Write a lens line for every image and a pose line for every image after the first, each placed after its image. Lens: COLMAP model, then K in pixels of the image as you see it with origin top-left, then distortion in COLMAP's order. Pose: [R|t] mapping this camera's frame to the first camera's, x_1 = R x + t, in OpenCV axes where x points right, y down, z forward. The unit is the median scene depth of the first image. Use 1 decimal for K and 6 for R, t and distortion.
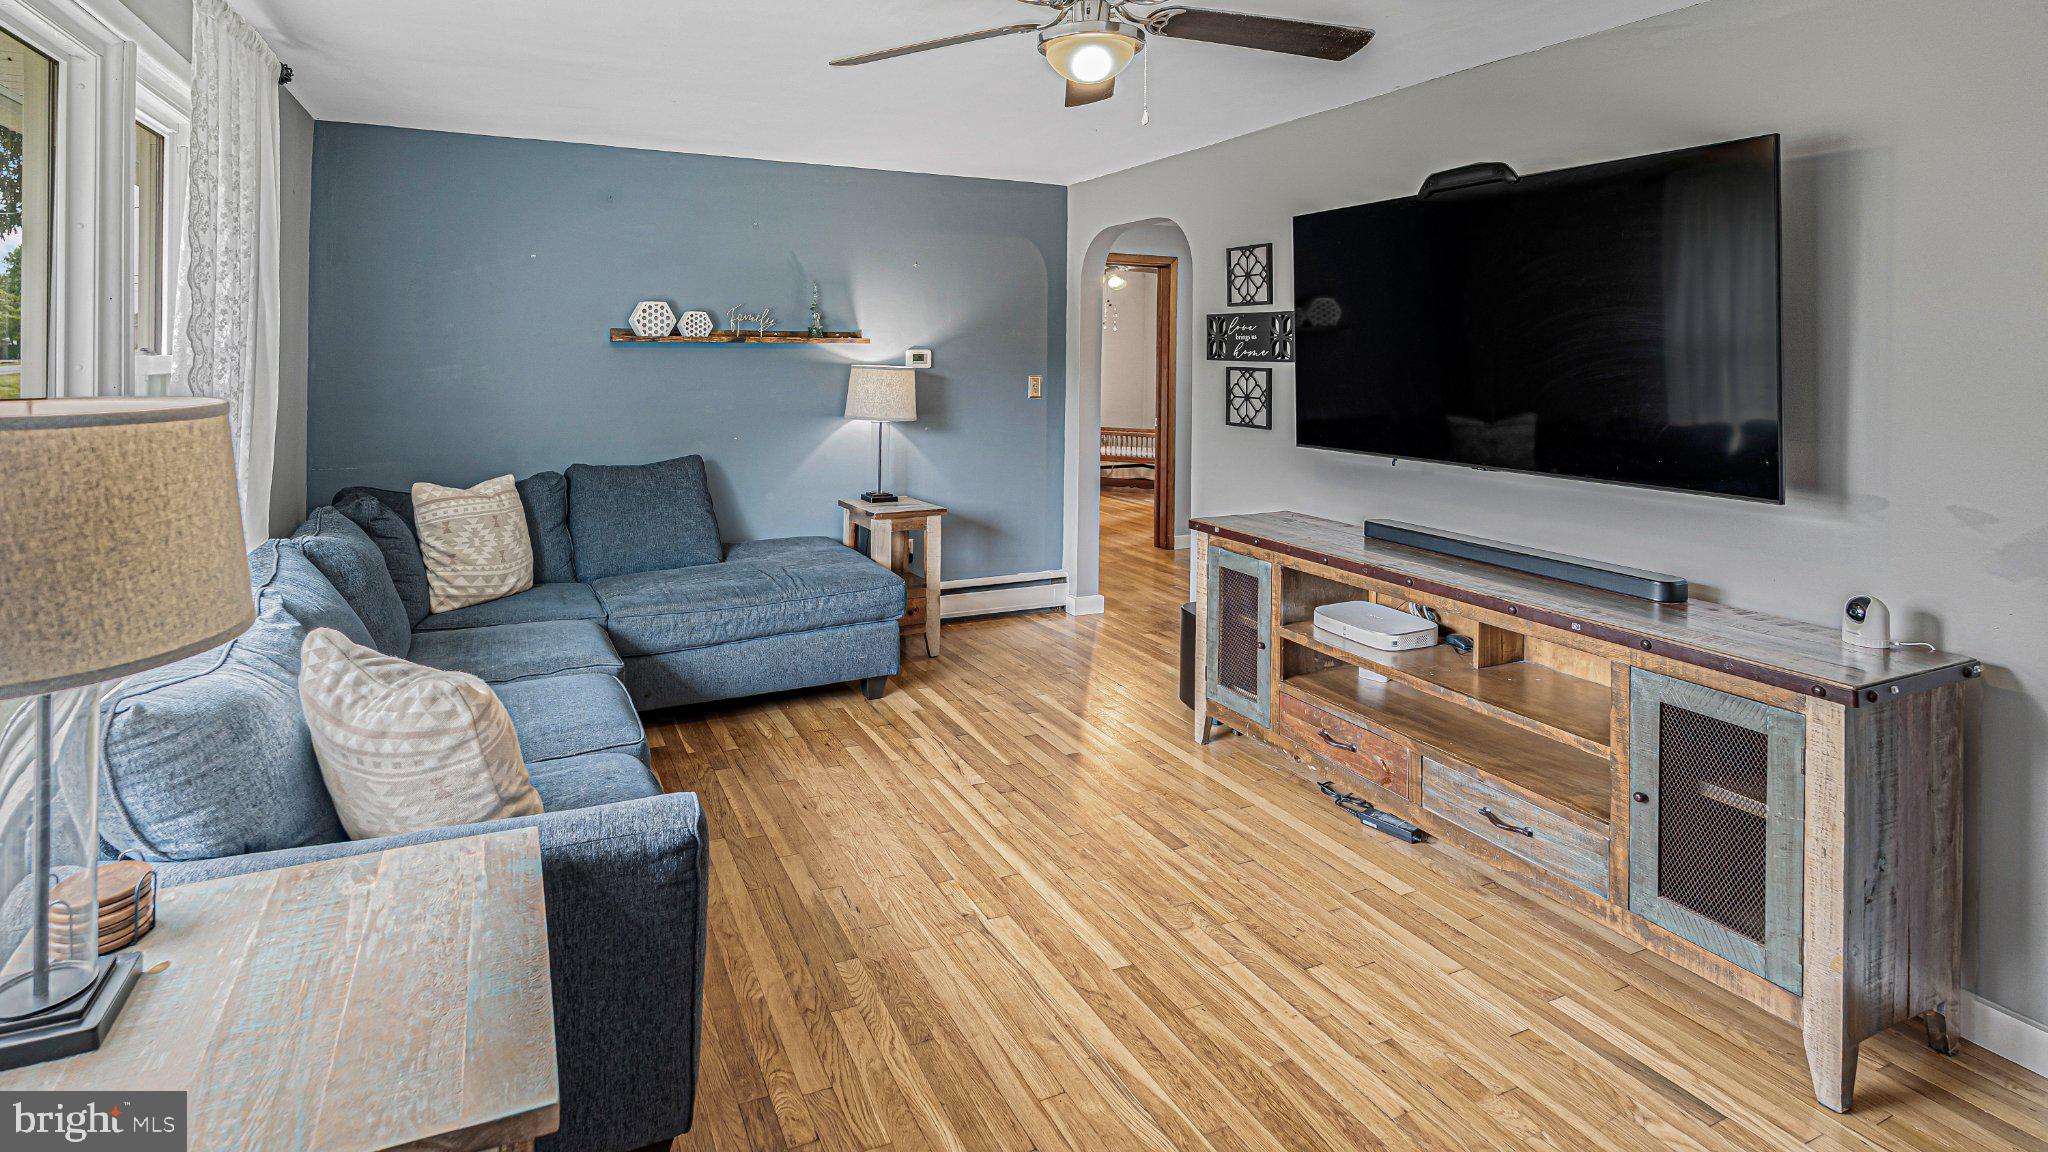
lens RADIAL K [[990.3, 0, 1025.1], [0, 990.3, 576.6], [0, 0, 1]] dist [-0.000097, 0.000017]
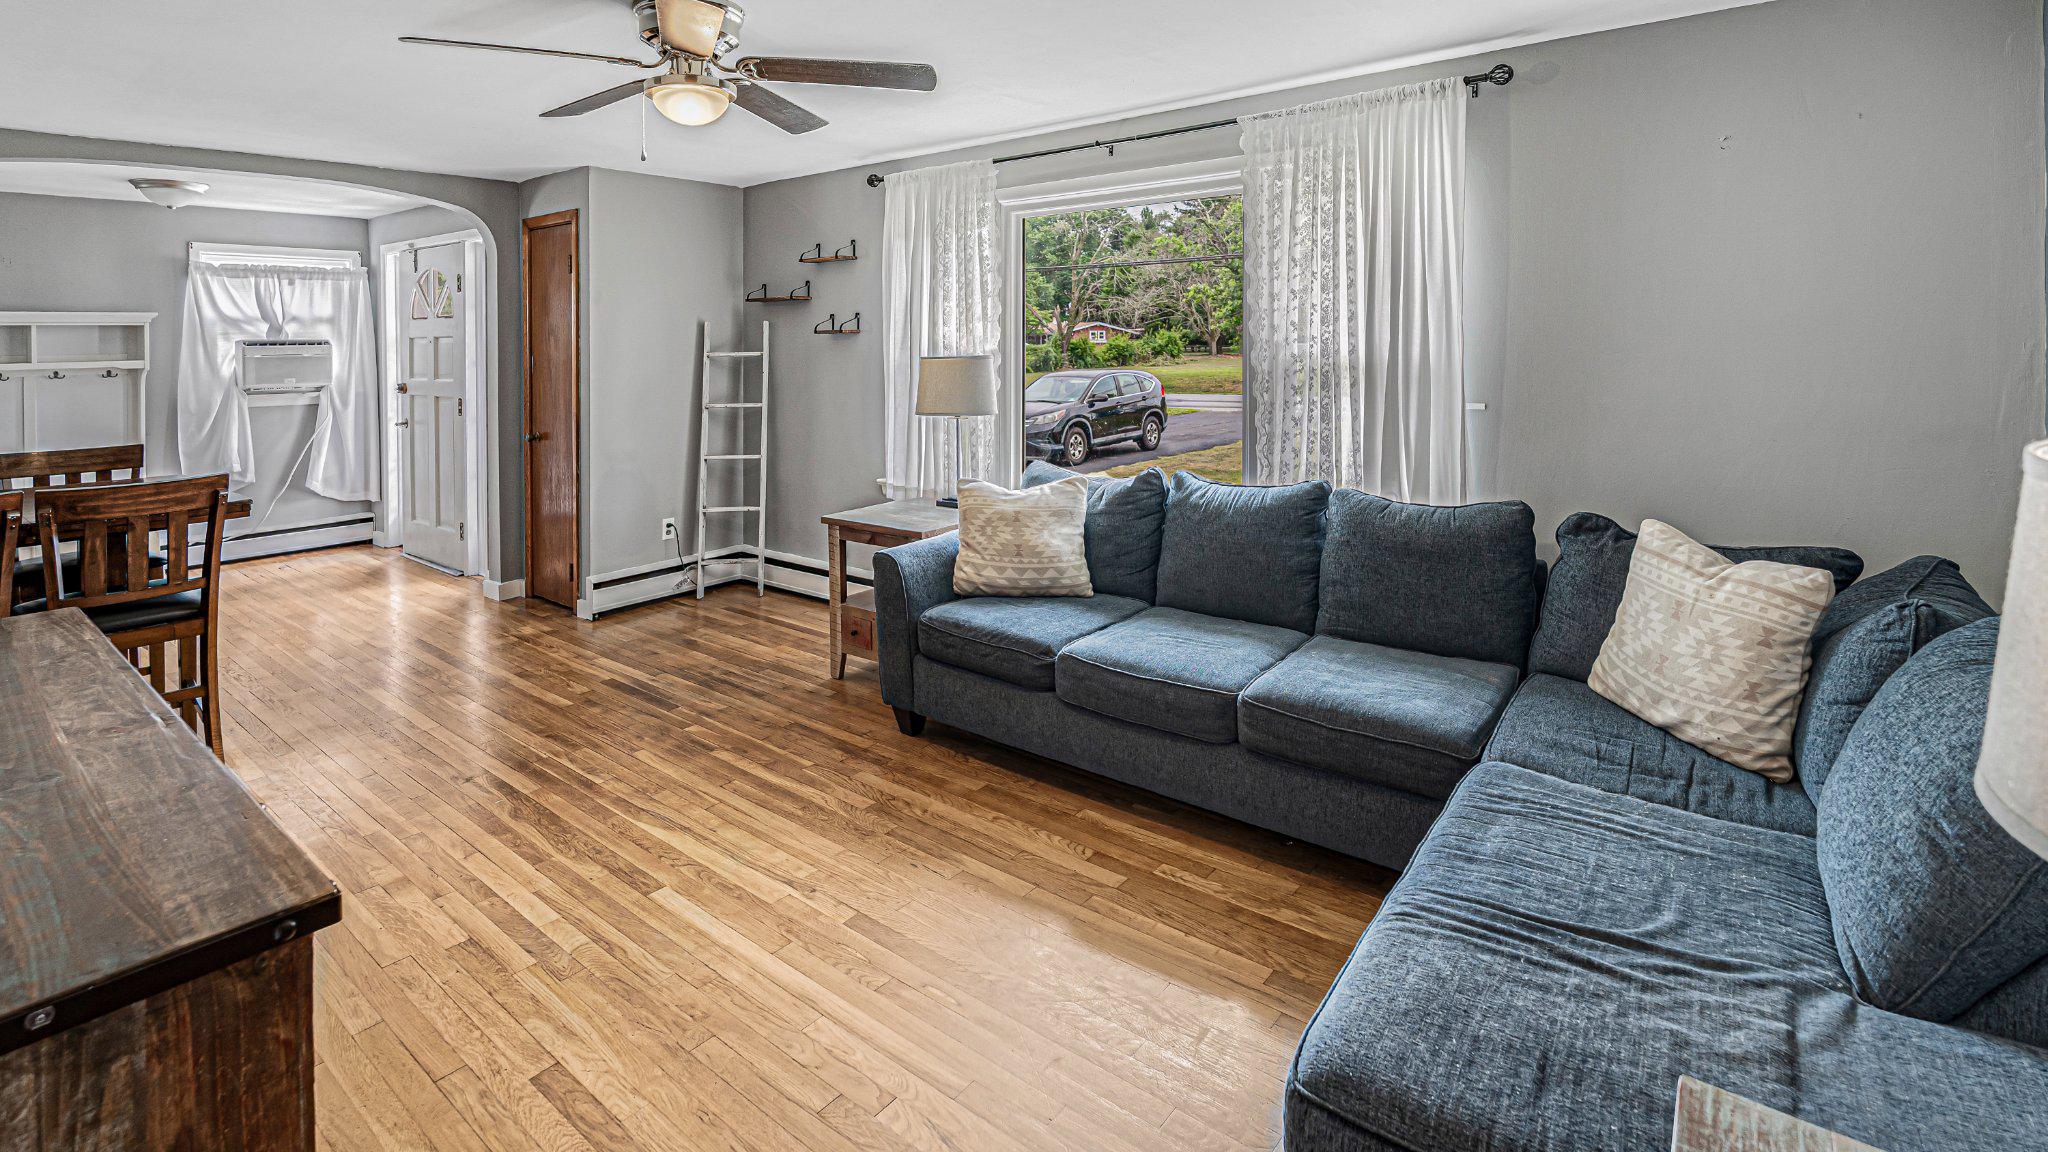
lens RADIAL K [[990.3, 0, 1025.1], [0, 990.3, 570.5], [0, 0, 1]] dist [-0.000097, 0.000017]
pose [[-0.930407, 0.087906, -0.355830, 0.076441], [-0.073192, 0.906700, 0.415376, -0.426875], [0.359145, 0.412513, -0.837167, 1.917124]]
